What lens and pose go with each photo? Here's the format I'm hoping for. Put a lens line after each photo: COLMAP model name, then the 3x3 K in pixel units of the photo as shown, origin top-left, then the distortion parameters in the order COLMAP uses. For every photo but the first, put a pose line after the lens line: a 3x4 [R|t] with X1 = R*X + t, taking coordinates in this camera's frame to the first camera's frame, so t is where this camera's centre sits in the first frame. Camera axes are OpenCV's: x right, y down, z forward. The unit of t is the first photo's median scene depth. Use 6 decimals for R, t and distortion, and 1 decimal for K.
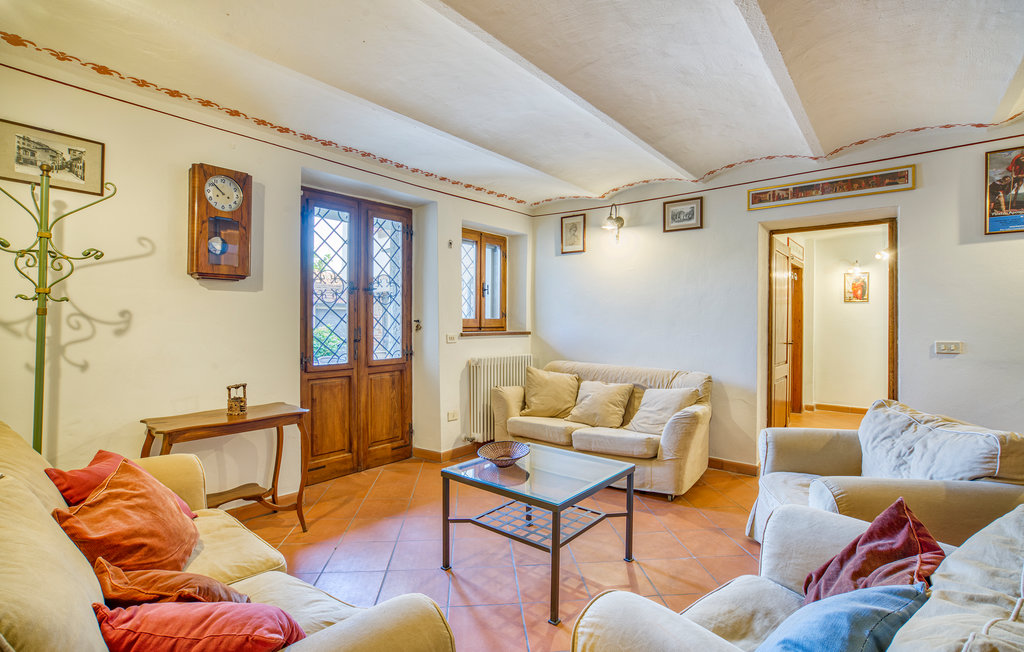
lens RADIAL K [[474.5, 0, 508.9], [0, 474.5, 321.6], [0, 0, 1]] dist [-0.000858, 0.000348]
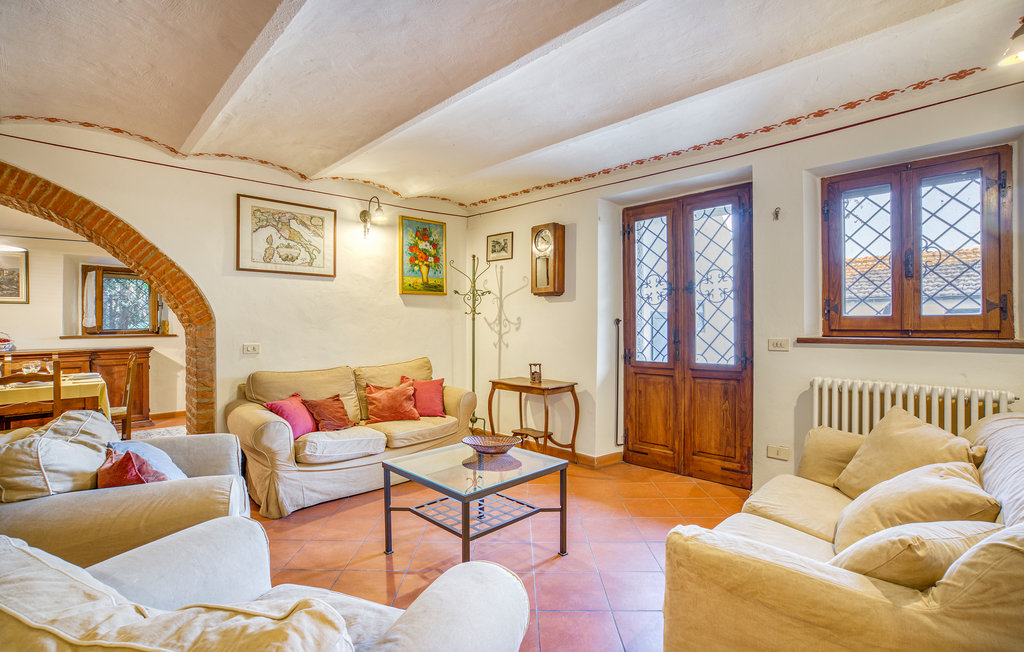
lens RADIAL K [[474.5, 0, 508.9], [0, 474.5, 324.6], [0, 0, 1]] dist [-0.000858, 0.000348]
pose [[-0.078763, 0.003281, -0.996888, 0.758447], [0.006208, 0.999977, 0.002800, 0.000016], [0.996874, -0.005968, -0.078781, 0.791784]]
